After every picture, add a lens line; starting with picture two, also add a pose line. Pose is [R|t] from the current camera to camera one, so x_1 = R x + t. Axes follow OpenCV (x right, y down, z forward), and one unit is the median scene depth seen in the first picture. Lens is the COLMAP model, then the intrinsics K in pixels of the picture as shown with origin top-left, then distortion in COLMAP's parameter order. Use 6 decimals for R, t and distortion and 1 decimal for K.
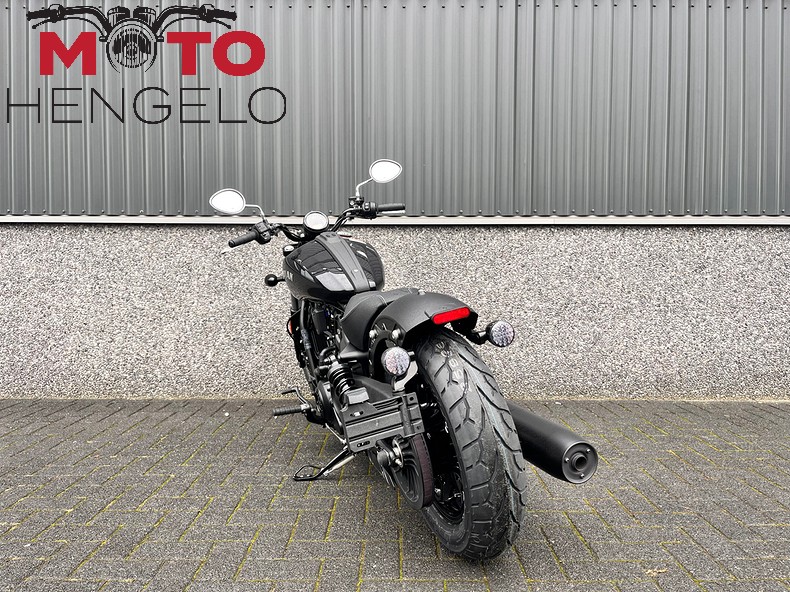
lens RADIAL K [[619.8, 0, 386.7], [0, 619.8, 292.8], [0, 0, 1]] dist [0.054720, -0.075131]
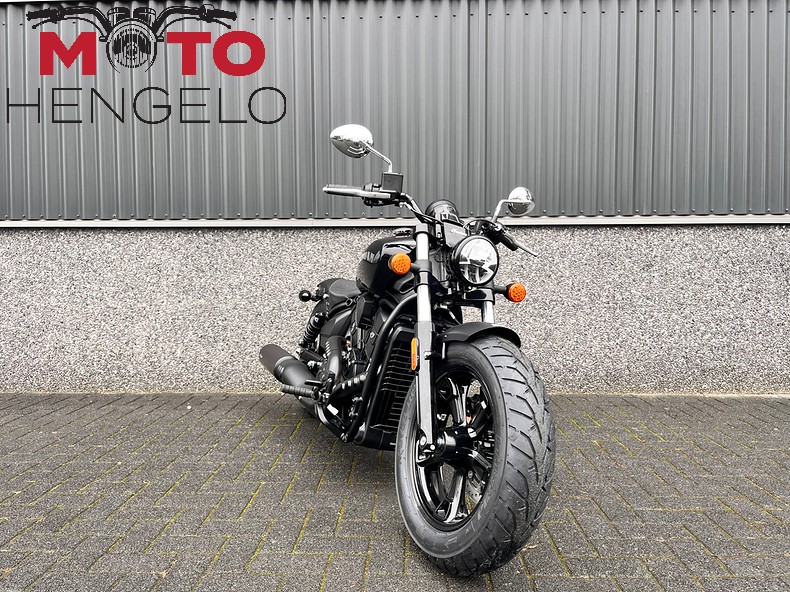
lens RADIAL K [[619.8, 0, 386.2], [0, 619.8, 294.1], [0, 0, 1]] dist [0.054720, -0.075131]
pose [[0.999608, -0.004749, -0.027597, 0.096821], [0.004992, 0.999949, 0.008735, -0.004754], [0.027554, -0.008870, 0.999581, -0.044671]]
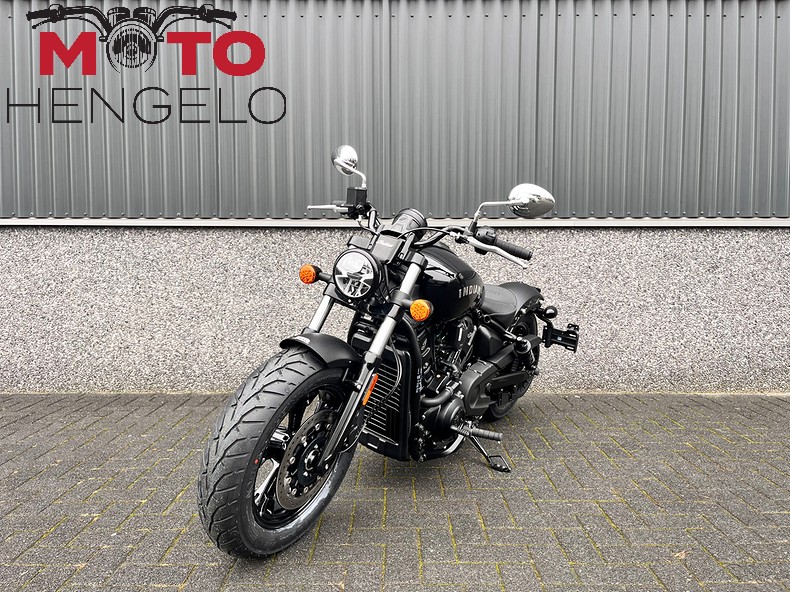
lens RADIAL K [[619.8, 0, 388.7], [0, 619.8, 293.6], [0, 0, 1]] dist [0.054720, -0.075131]
pose [[0.999990, -0.001770, 0.004064, -0.046679], [0.001675, 0.999729, 0.023200, -0.021759], [-0.004104, -0.023193, 0.999723, -0.047402]]
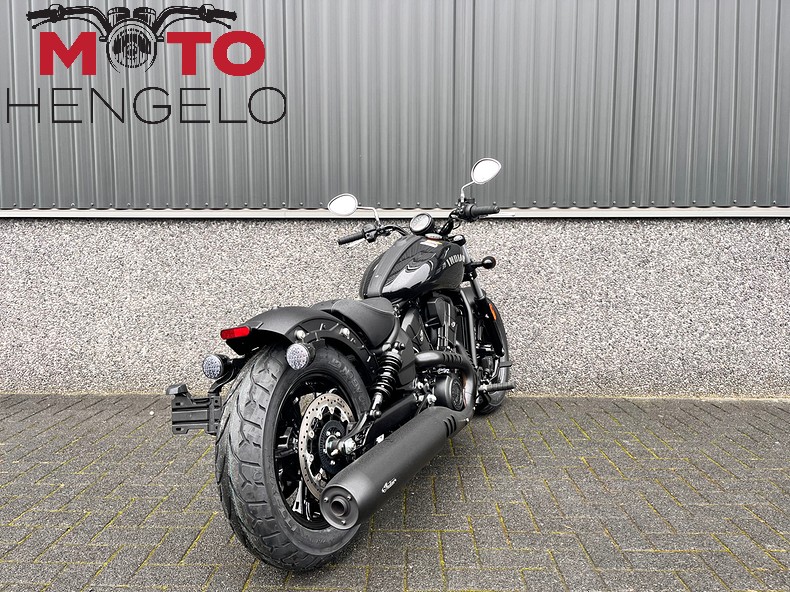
lens RADIAL K [[619.8, 0, 384.4], [0, 619.8, 294.8], [0, 0, 1]] dist [0.054720, -0.075131]
pose [[0.999687, -0.000021, -0.025002, 0.123942], [0.001263, 0.998764, 0.049690, -0.037633], [0.024970, -0.049706, 0.998452, 0.022823]]
